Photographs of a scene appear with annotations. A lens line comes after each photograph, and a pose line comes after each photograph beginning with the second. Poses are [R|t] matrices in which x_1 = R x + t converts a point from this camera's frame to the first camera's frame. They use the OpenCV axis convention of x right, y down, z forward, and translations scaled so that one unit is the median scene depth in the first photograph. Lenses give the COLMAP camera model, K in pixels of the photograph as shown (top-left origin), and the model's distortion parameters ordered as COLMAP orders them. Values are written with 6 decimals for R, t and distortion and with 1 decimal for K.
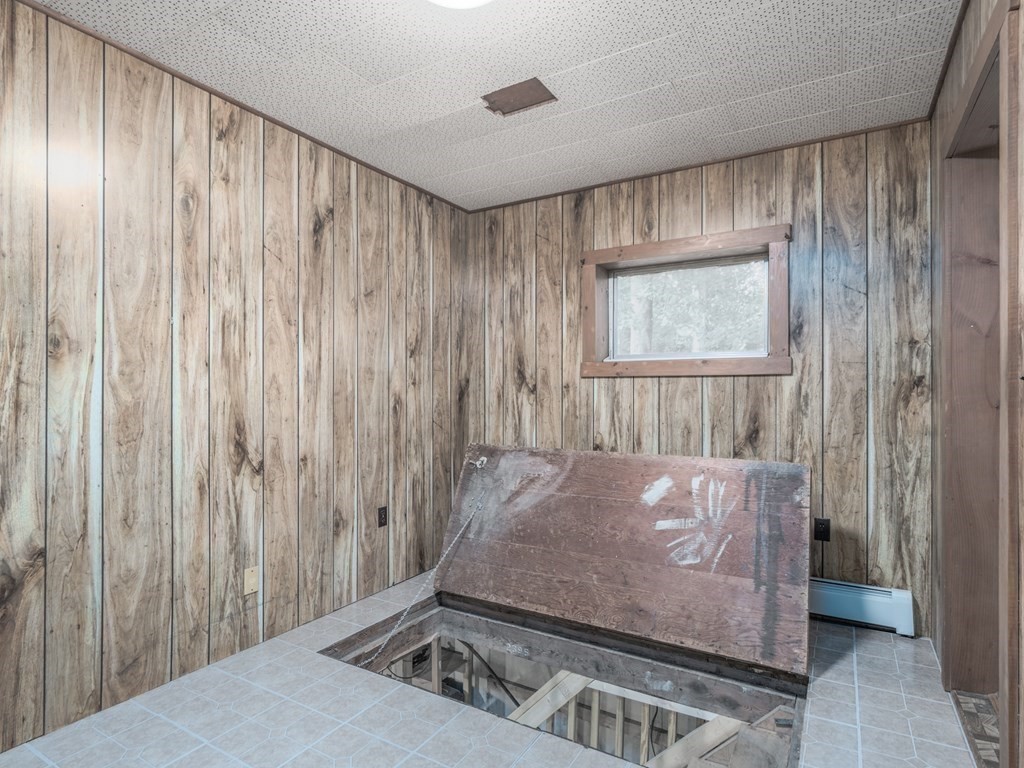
lens RADIAL K [[545.0, 0, 512.0], [0, 545.0, 384.0], [0, 0, 1]] dist [-0.000223, -0.000356]
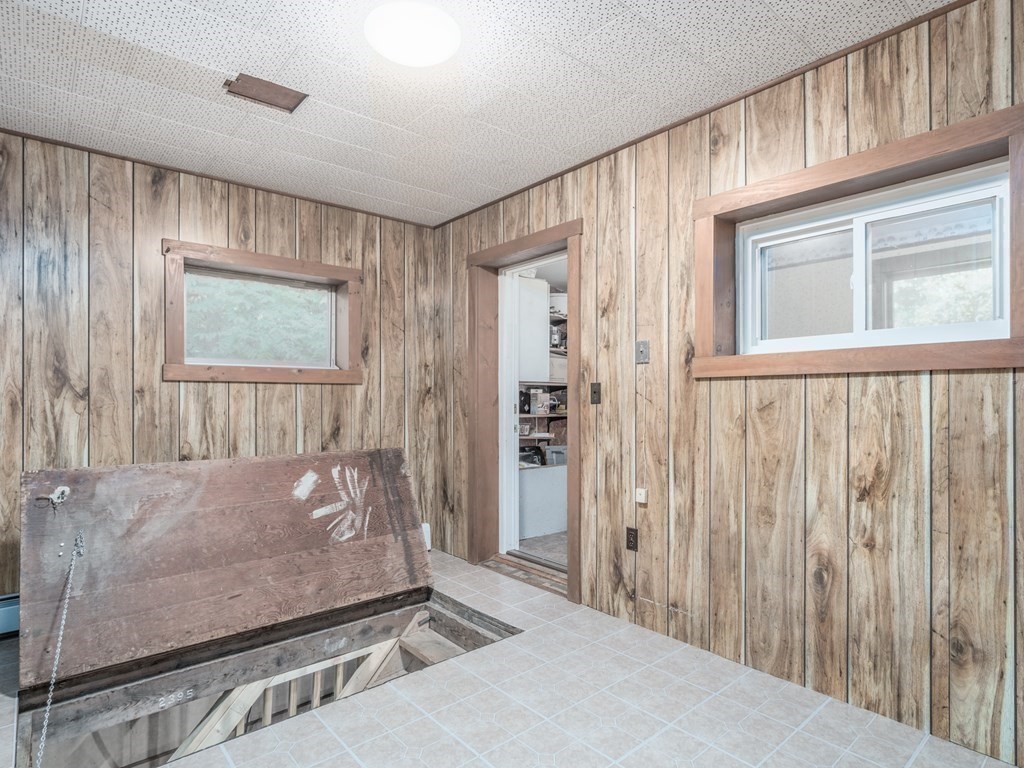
lens RADIAL K [[545.0, 0, 512.0], [0, 545.0, 384.0], [0, 0, 1]] dist [-0.000223, -0.000356]
pose [[0.335261, 0.021251, 0.941886, -0.592576], [-0.014014, 0.999747, -0.017568, 0.000691], [-0.942021, -0.007310, 0.335474, 0.203967]]
